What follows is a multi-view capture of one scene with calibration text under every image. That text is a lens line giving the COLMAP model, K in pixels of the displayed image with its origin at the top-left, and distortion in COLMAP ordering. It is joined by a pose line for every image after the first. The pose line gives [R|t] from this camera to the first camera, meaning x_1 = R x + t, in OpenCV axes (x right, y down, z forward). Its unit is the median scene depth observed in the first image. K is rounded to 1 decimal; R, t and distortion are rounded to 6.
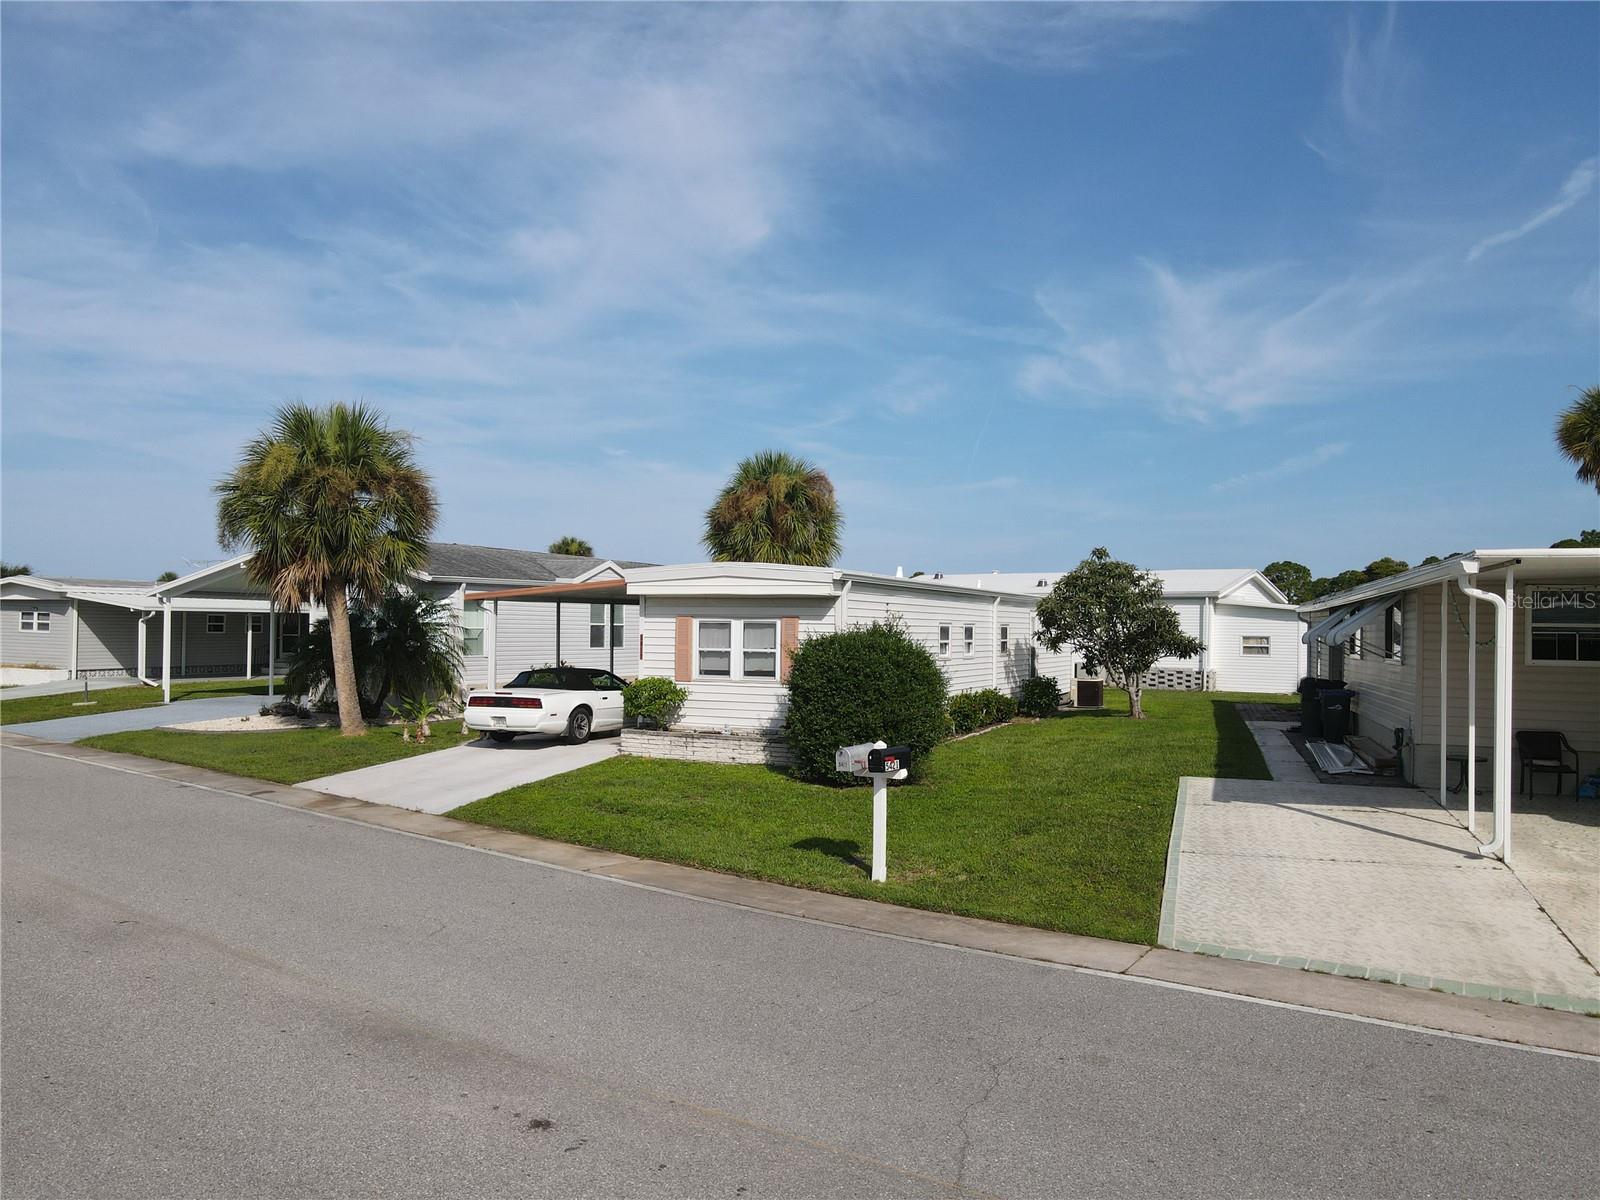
lens RADIAL K [[1177.6, 0, 799.2], [0, 1177.6, 623.8], [0, 0, 1]] dist [0.009677, 0.000331]
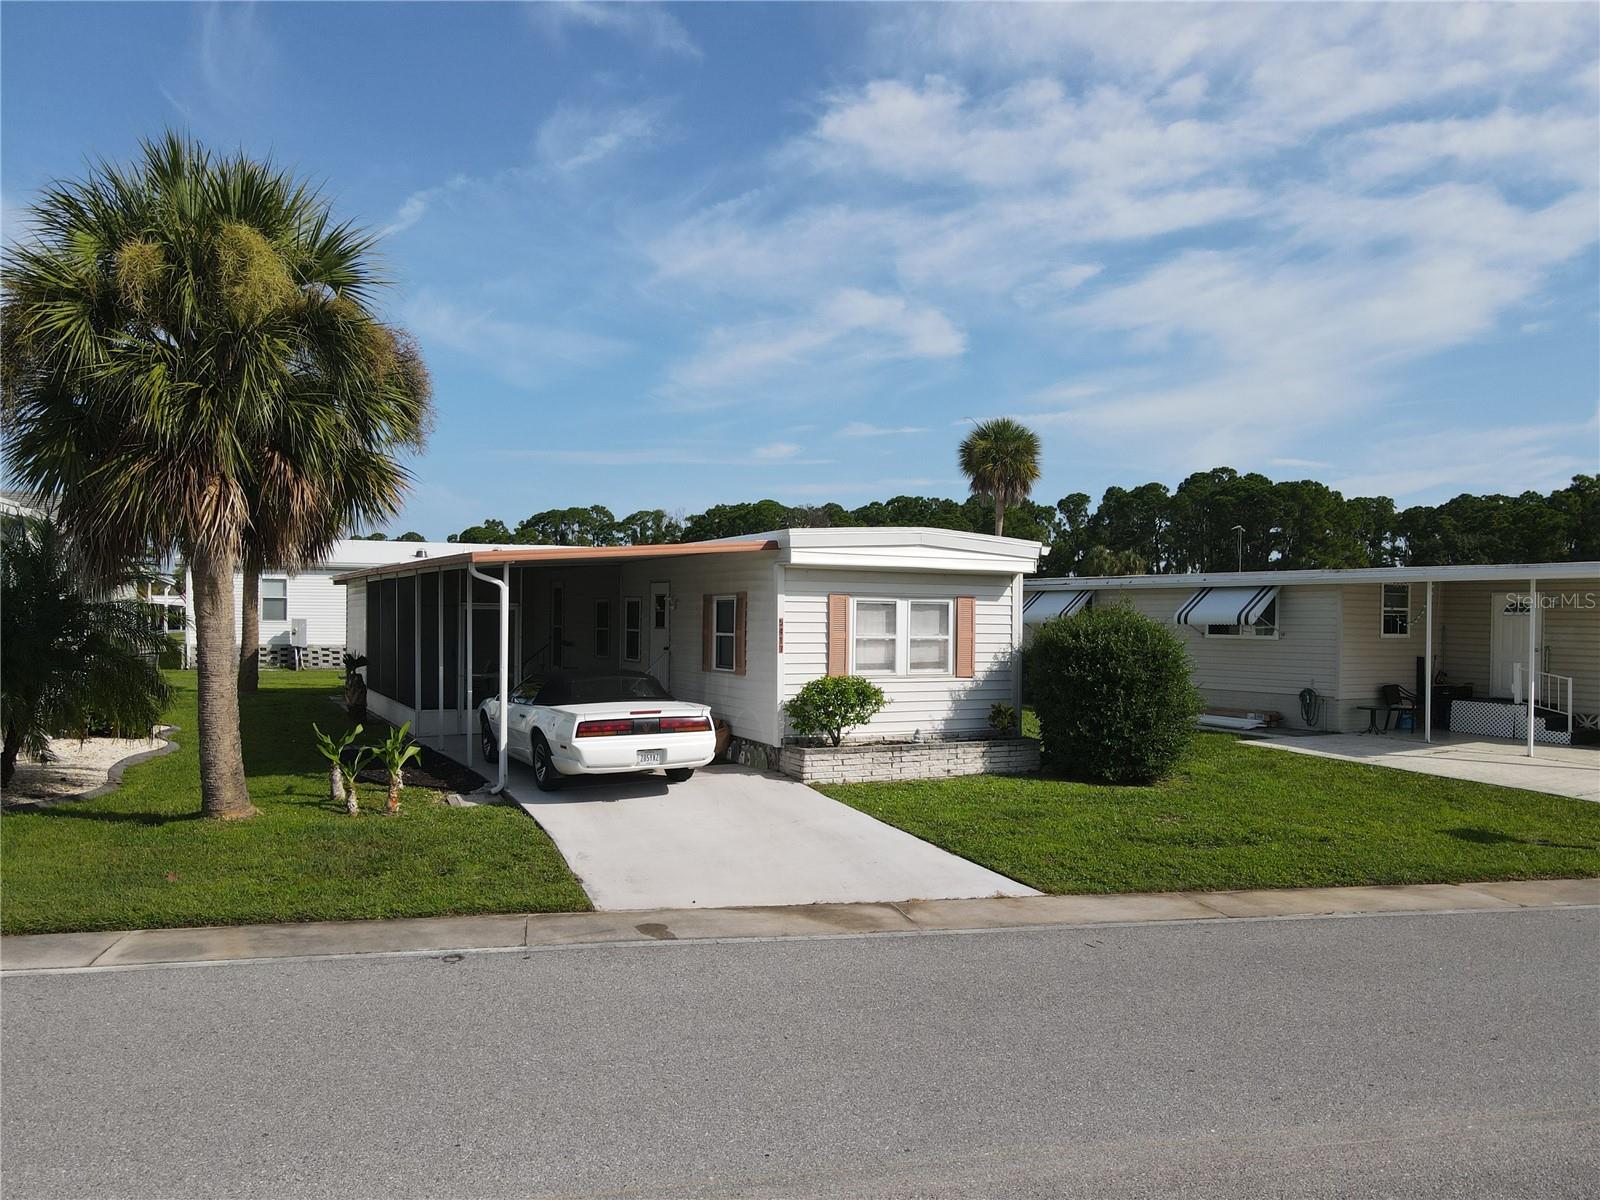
lens RADIAL K [[1177.6, 0, 799.2], [0, 1177.6, 623.8], [0, 0, 1]] dist [0.009677, 0.000331]
pose [[0.618745, -0.010998, 0.785515, -0.659363], [-0.006136, 0.999804, 0.018831, -0.001382], [-0.785568, -0.016472, 0.618556, 0.508593]]
